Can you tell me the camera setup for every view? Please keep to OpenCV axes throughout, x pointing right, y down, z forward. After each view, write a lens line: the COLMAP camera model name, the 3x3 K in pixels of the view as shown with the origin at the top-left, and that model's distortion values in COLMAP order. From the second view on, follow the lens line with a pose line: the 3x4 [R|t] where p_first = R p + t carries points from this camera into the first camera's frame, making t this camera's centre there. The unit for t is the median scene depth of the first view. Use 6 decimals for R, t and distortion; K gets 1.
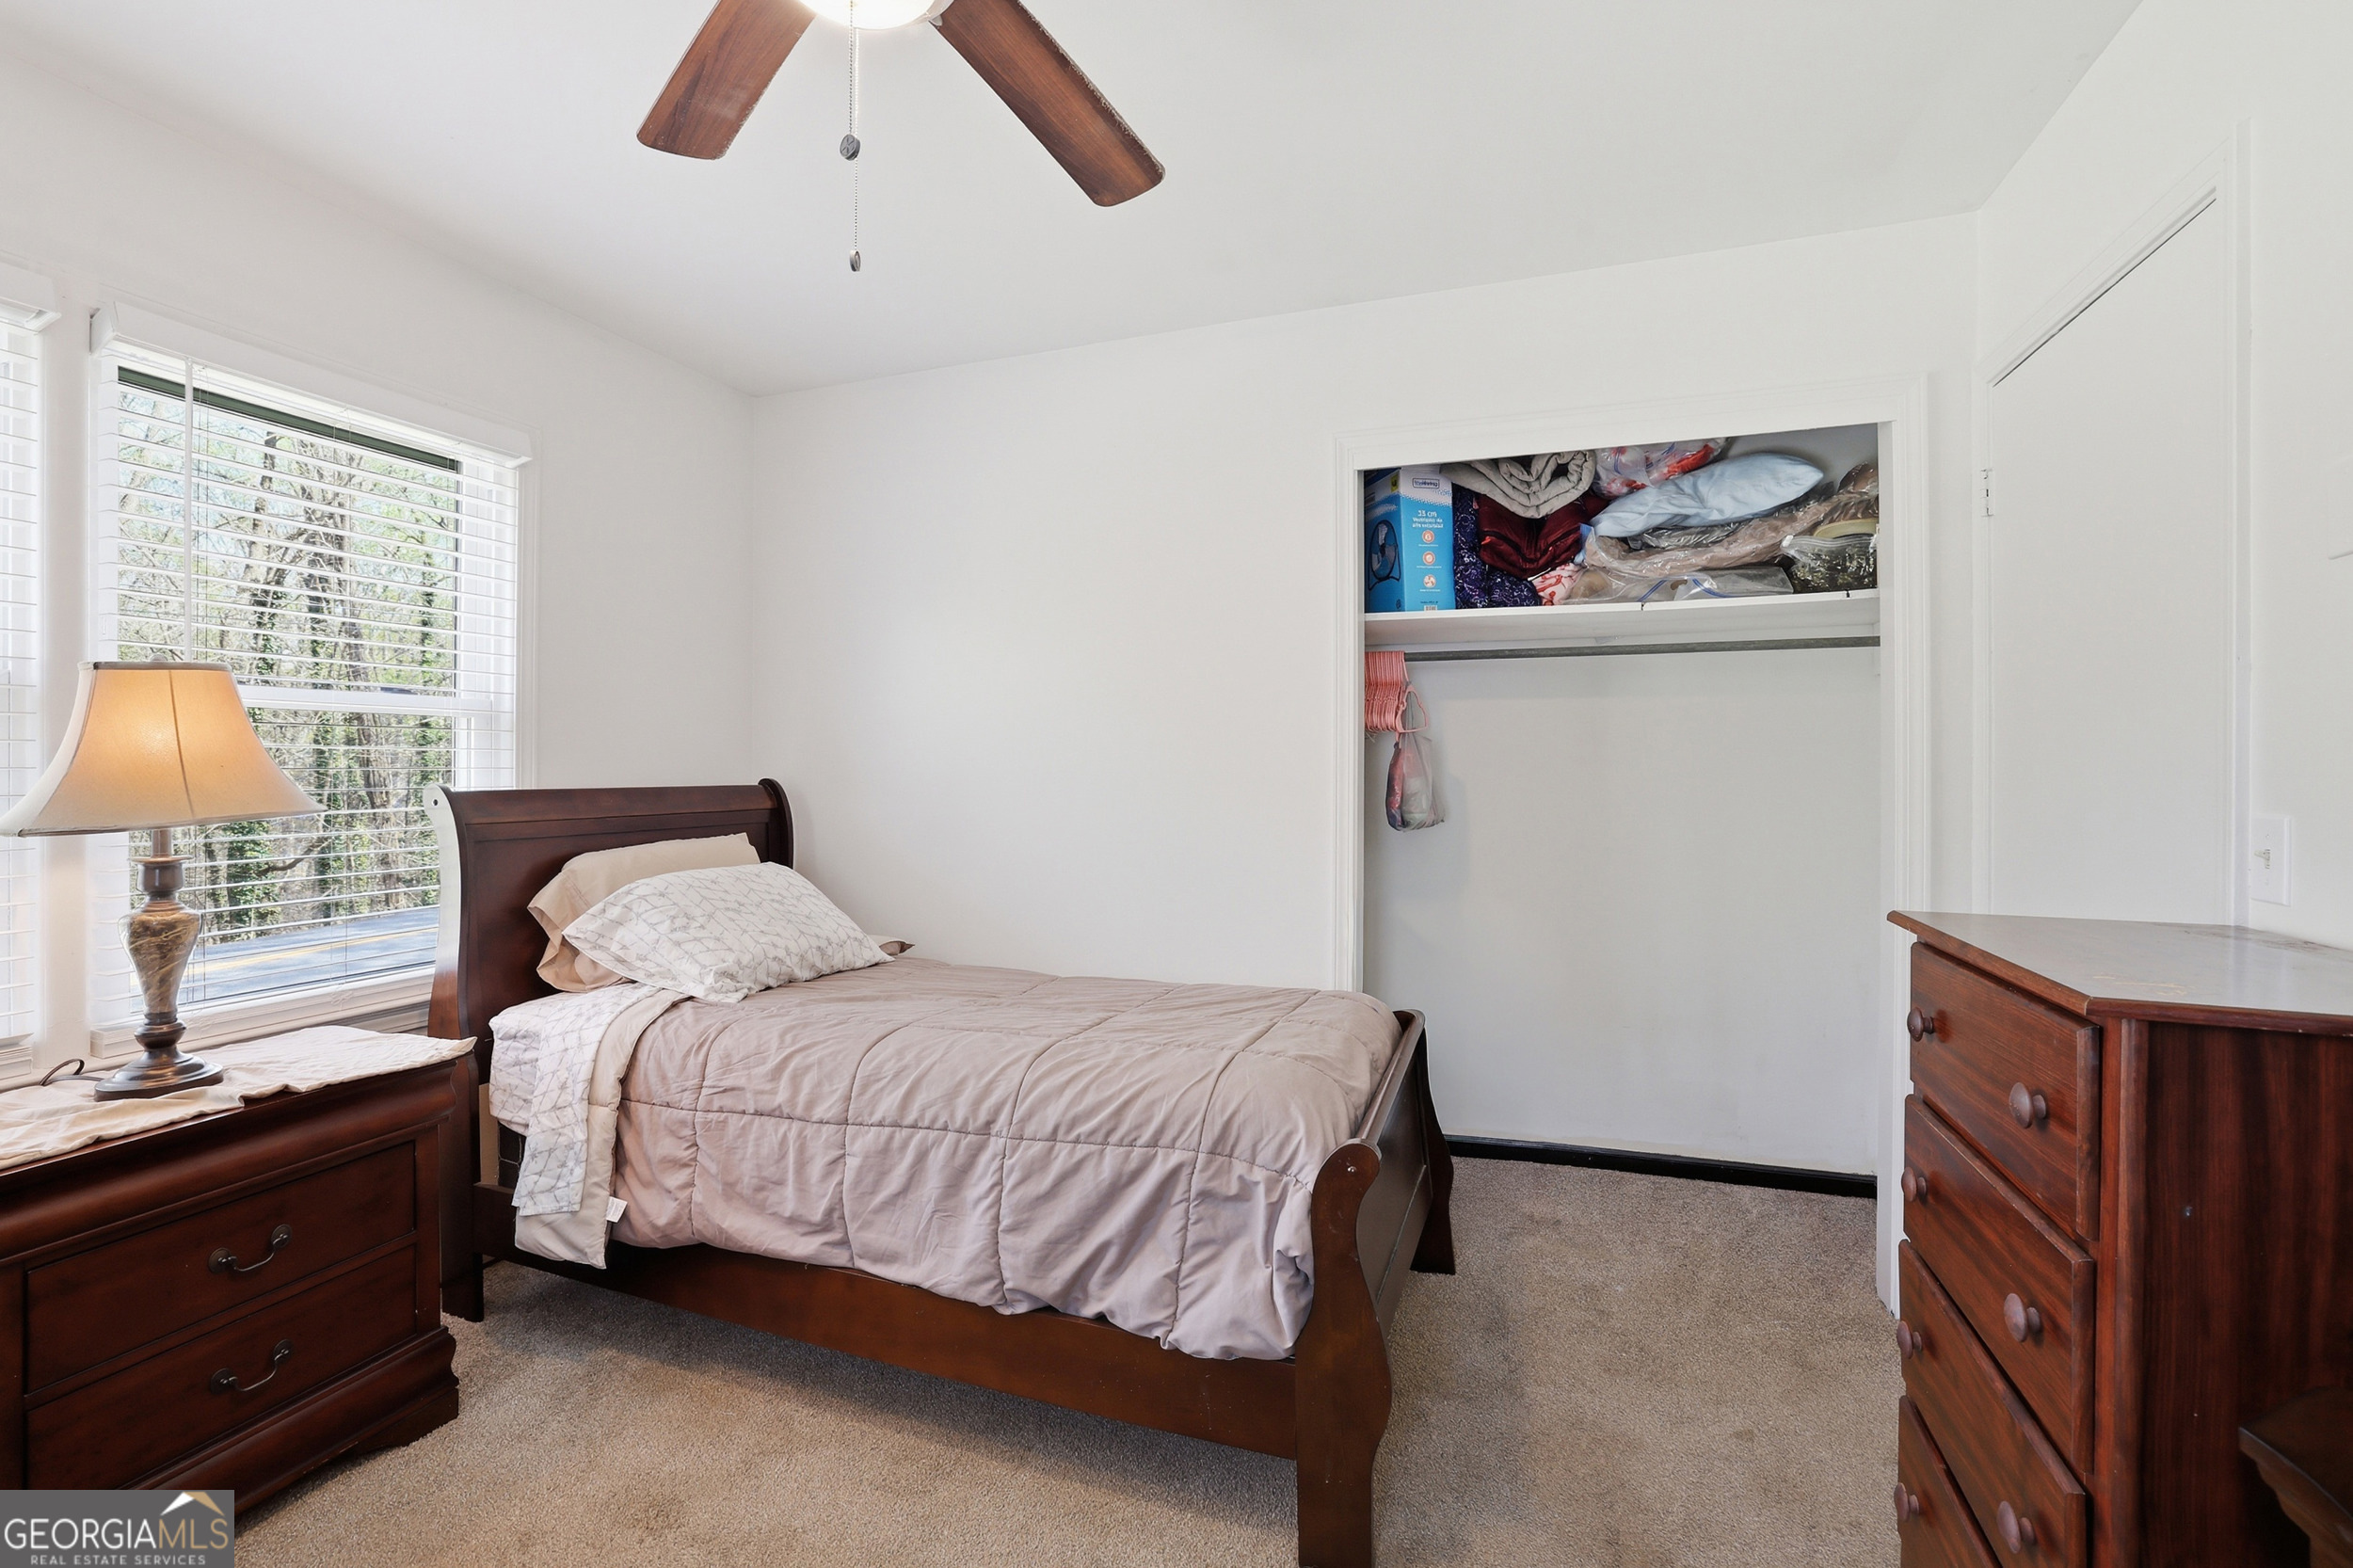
lens RADIAL K [[1063.2, 0, 1178.6], [0, 1063.2, 773.8], [0, 0, 1]] dist [-0.001875, -0.000054]
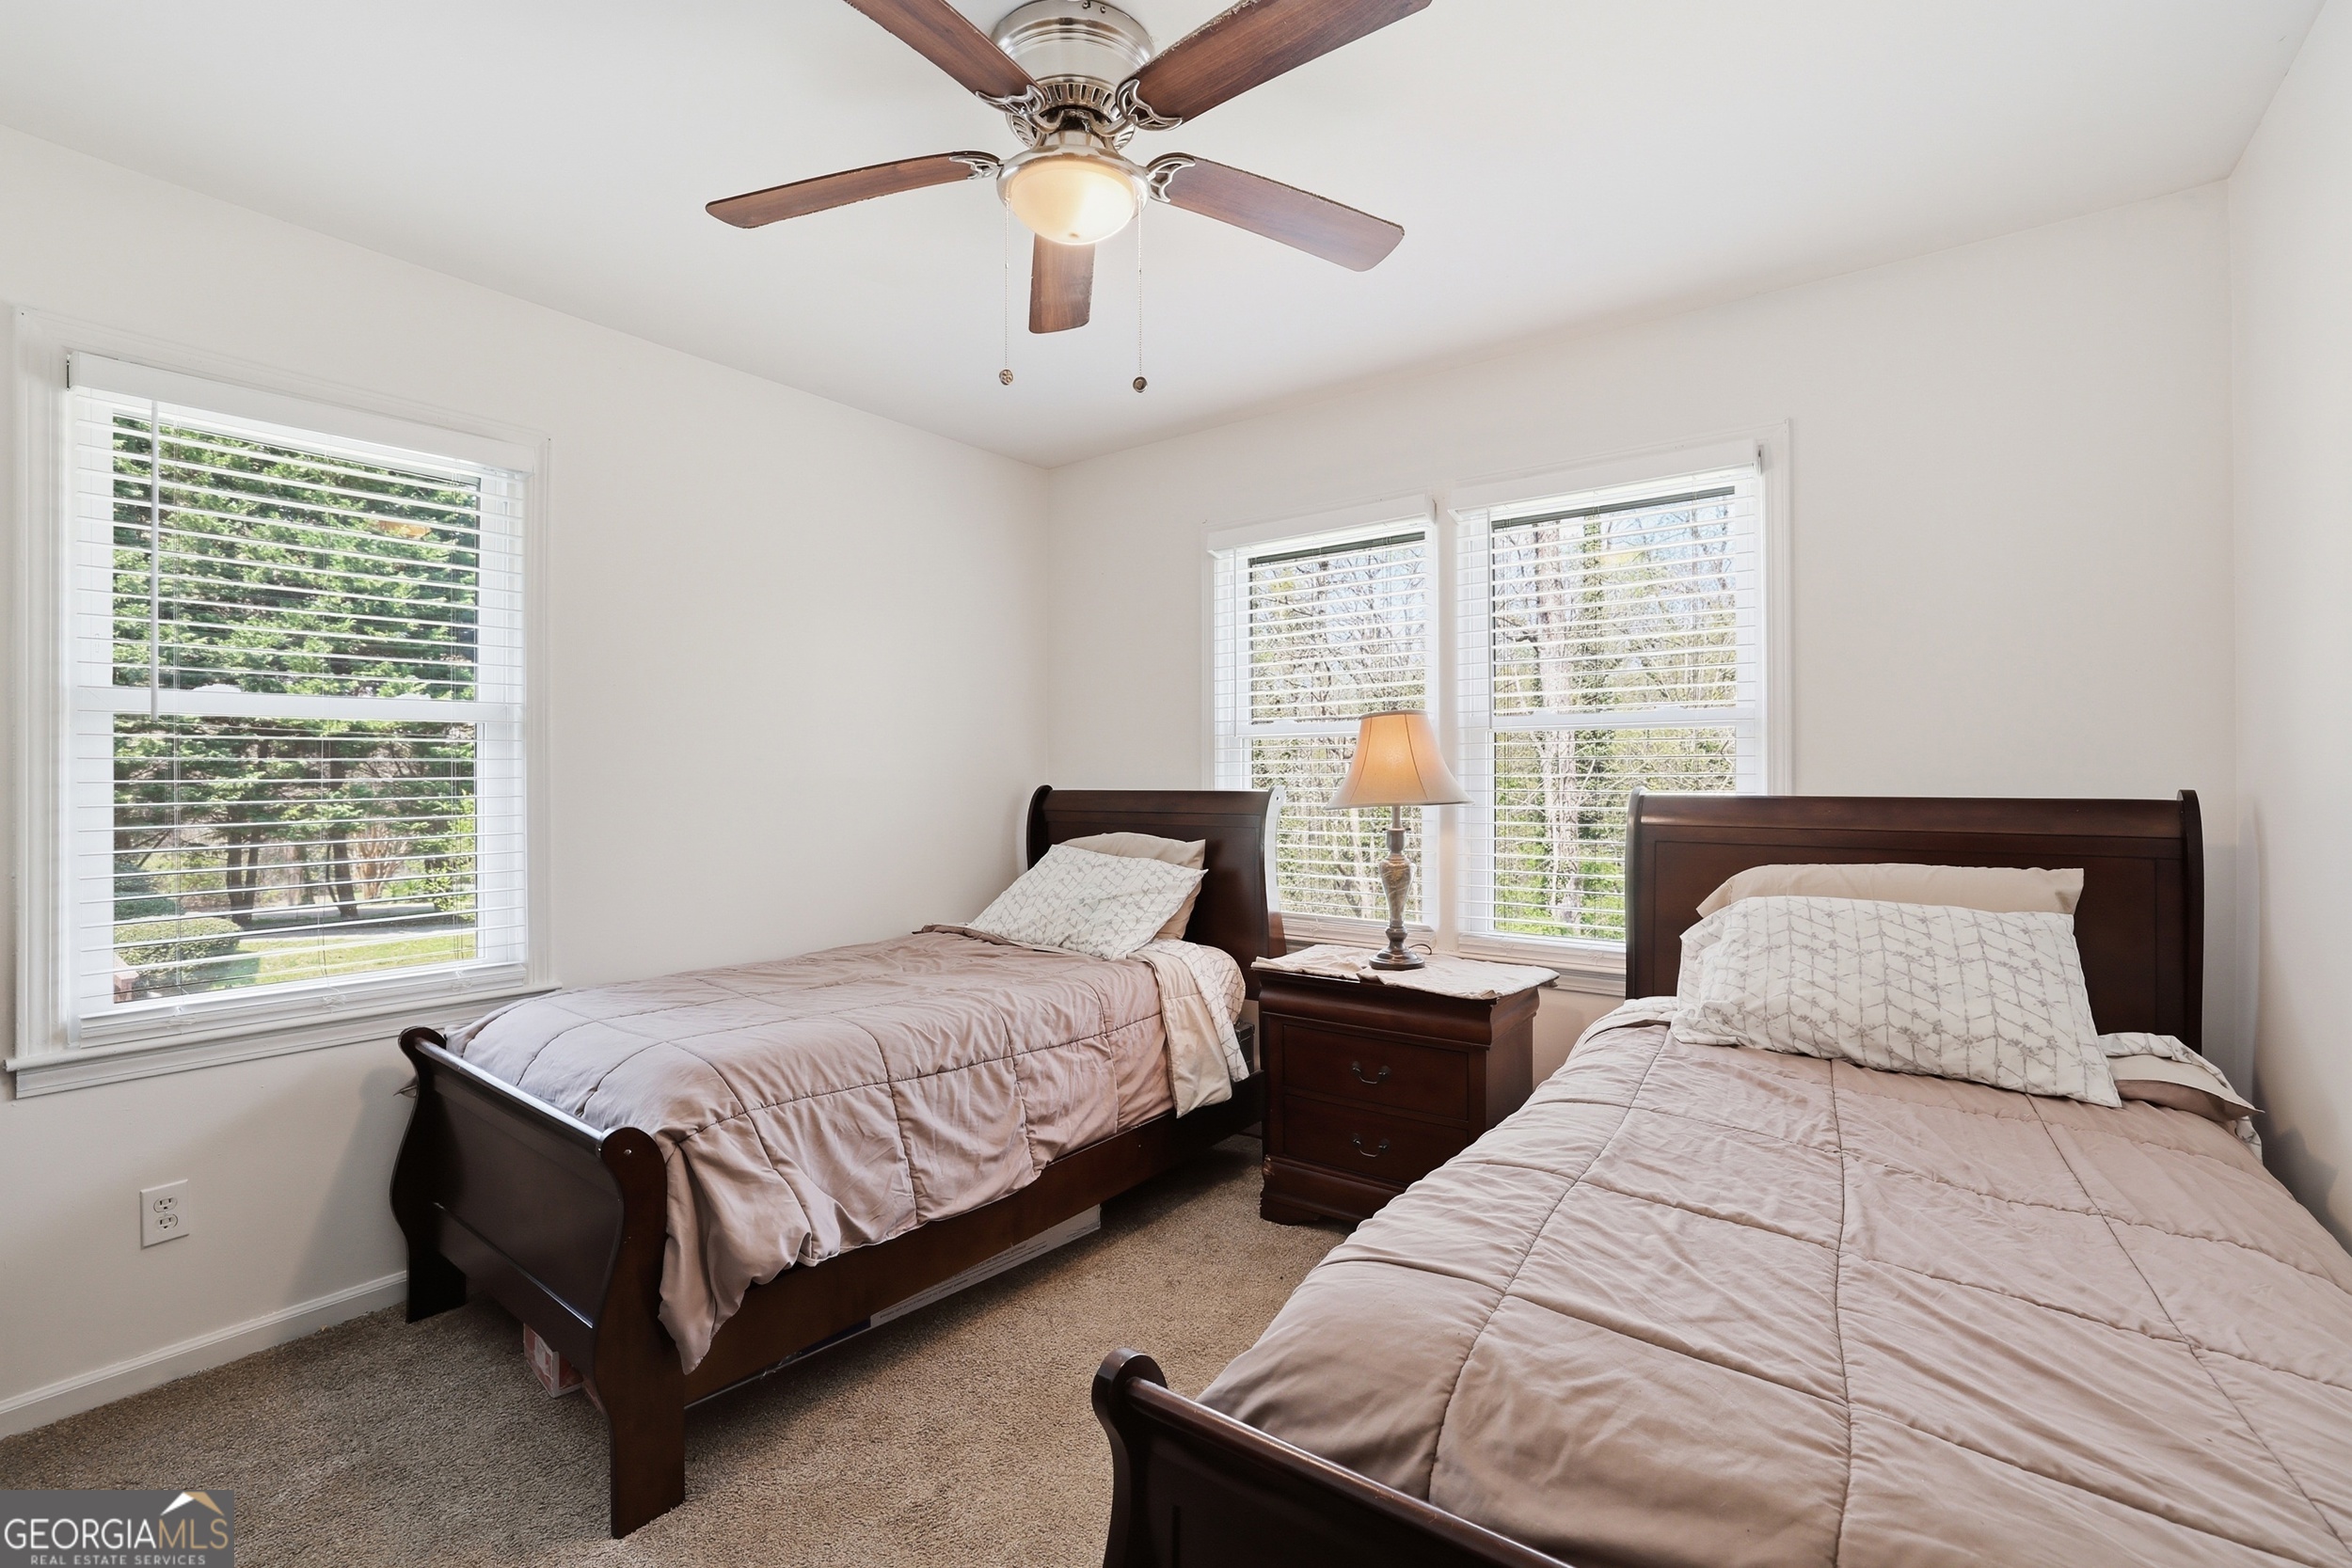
lens RADIAL K [[1062.6, 0, 1178.1], [0, 1062.6, 773.8], [0, 0, 1]] dist [-0.001875, -0.000054]
pose [[-0.297953, 0.003475, -0.954574, 0.501719], [0.001121, 0.999994, 0.003291, -0.009880], [0.954580, -0.000089, -0.297955, 0.784938]]
